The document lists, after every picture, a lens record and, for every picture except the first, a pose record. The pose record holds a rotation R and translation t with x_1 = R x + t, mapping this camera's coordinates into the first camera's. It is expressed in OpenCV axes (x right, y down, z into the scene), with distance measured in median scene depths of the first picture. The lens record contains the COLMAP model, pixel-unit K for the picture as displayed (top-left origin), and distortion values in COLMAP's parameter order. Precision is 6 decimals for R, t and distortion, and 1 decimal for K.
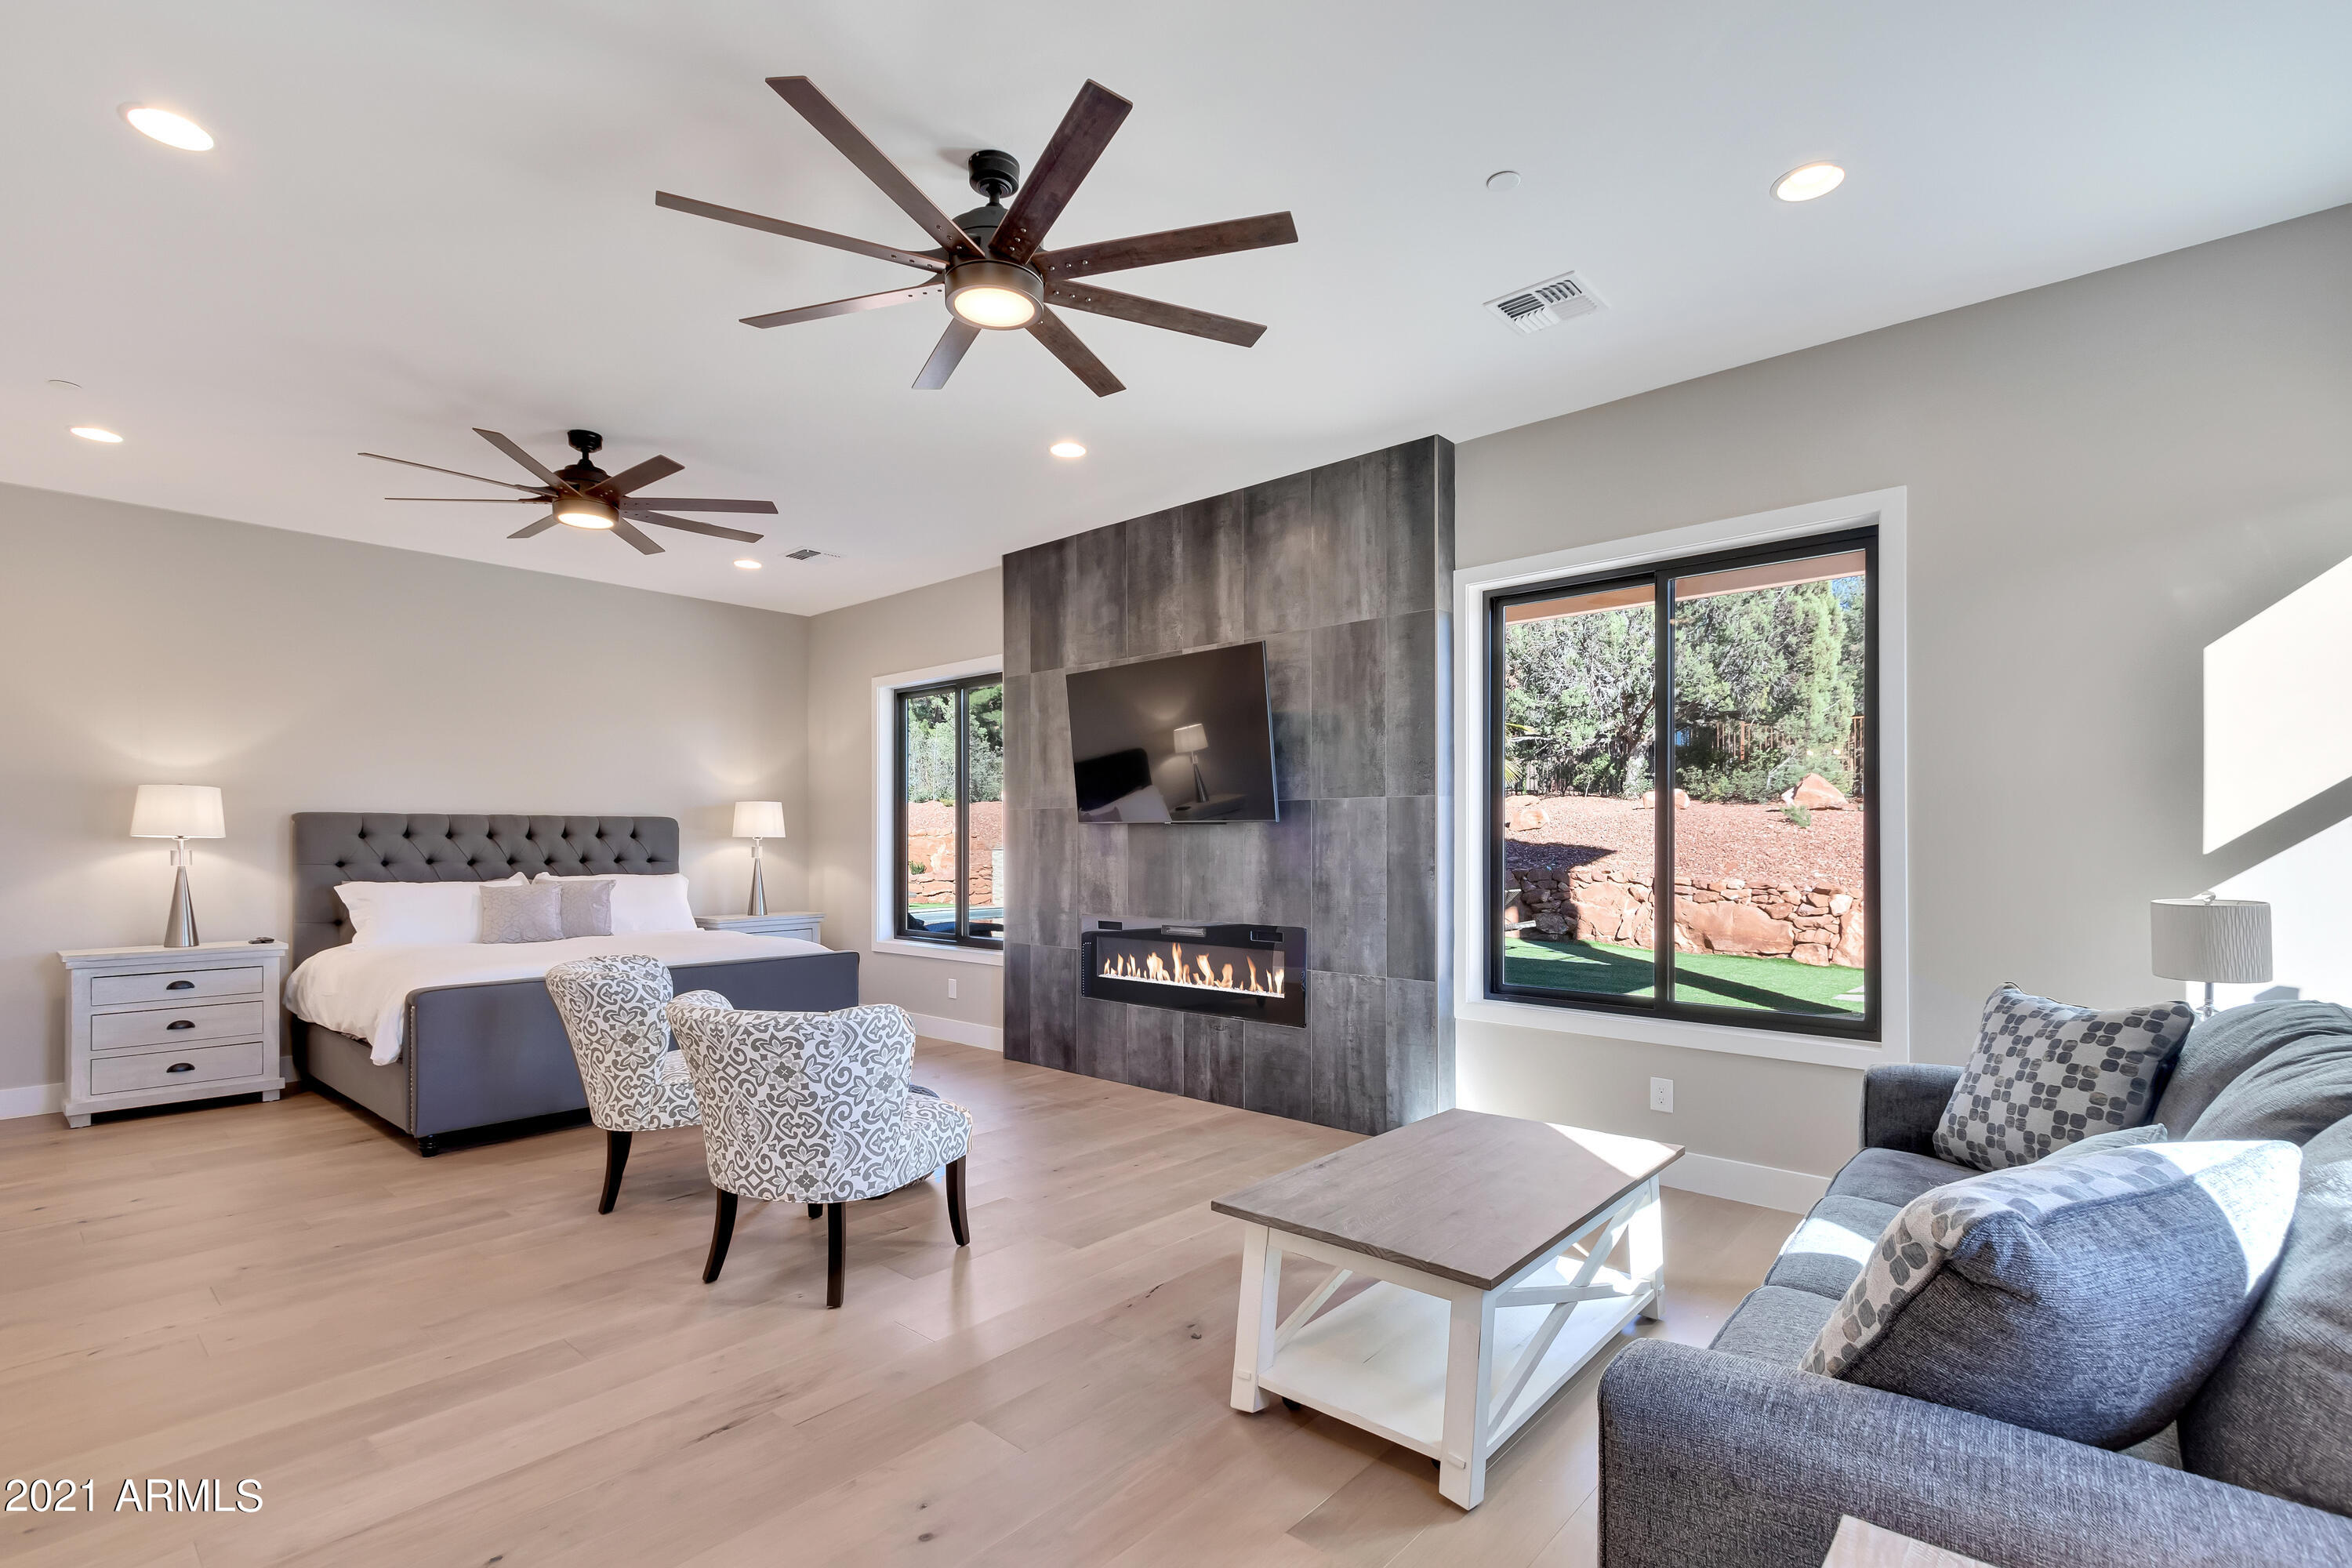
lens RADIAL K [[1081.0, 0, 1152.6], [0, 1081.0, 829.1], [0, 0, 1]] dist [0.009441, -0.000178]
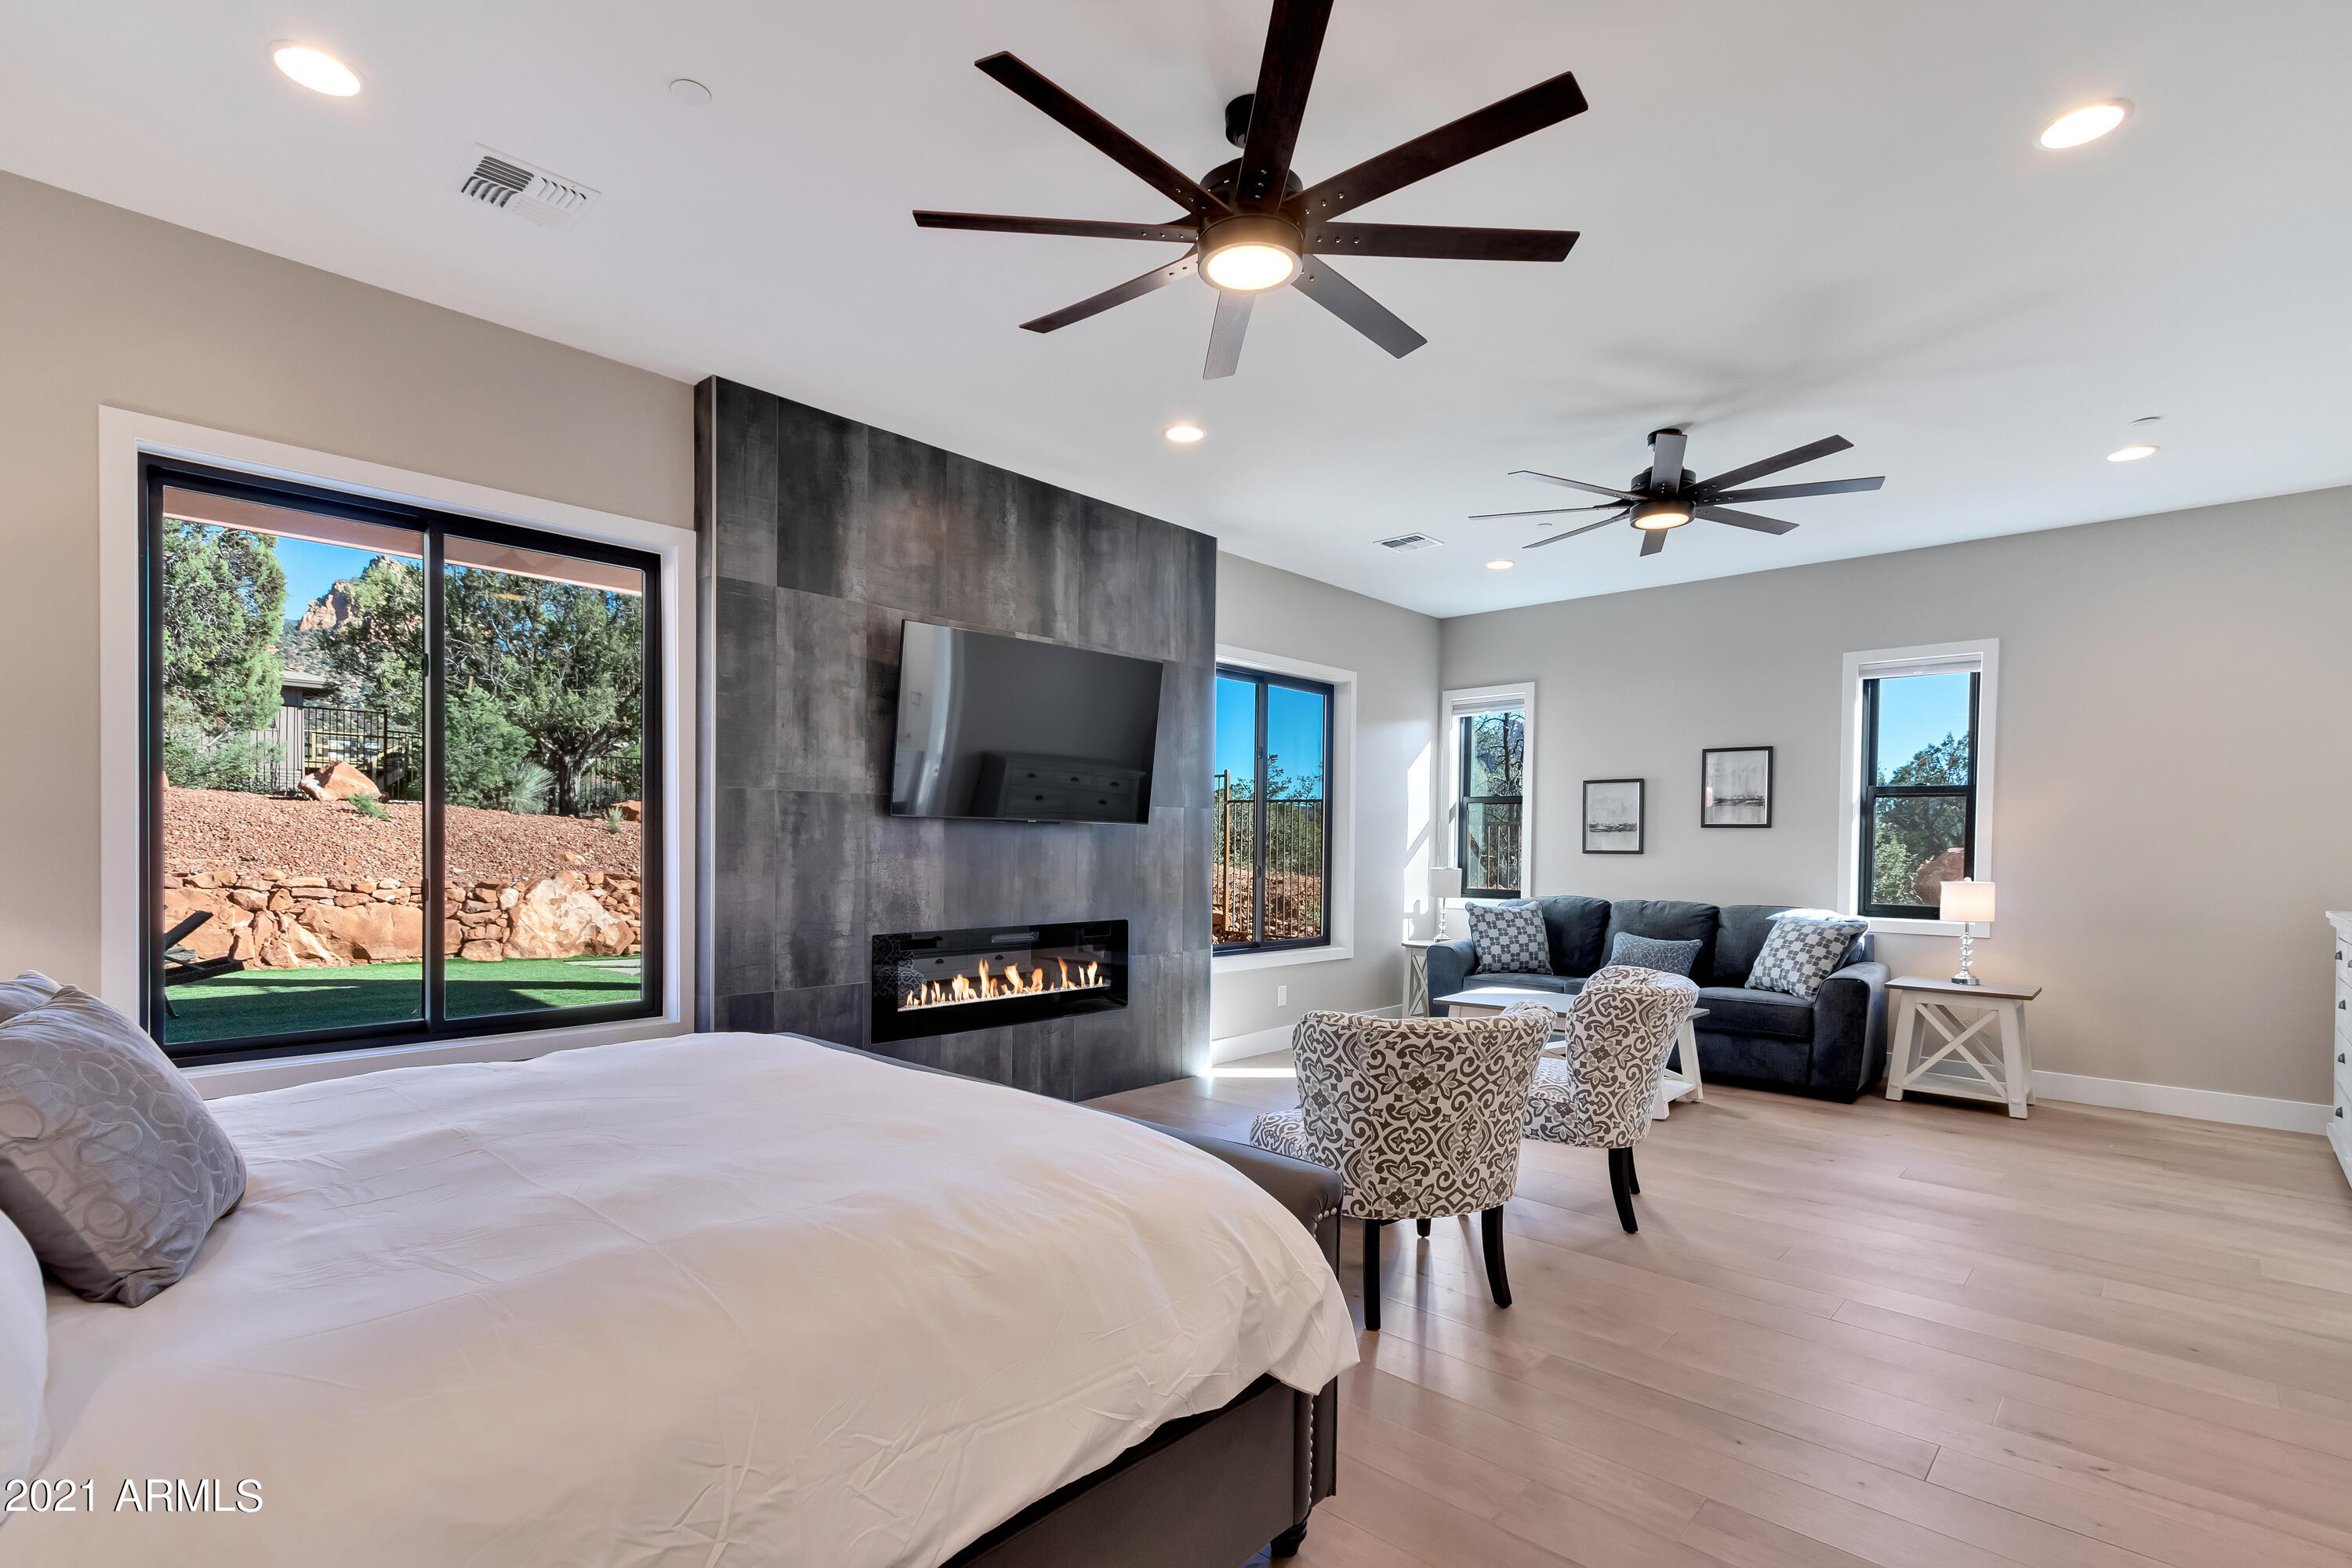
lens RADIAL K [[1132.6, 0, 1172.1], [0, 1132.6, 841.2], [0, 0, 1]] dist [0.004520, 0.000174]
pose [[0.000546, 0.001980, 0.999998, -0.935649], [-0.022467, 0.999746, -0.001967, 0.010585], [-0.999747, -0.022466, 0.000590, 0.865513]]
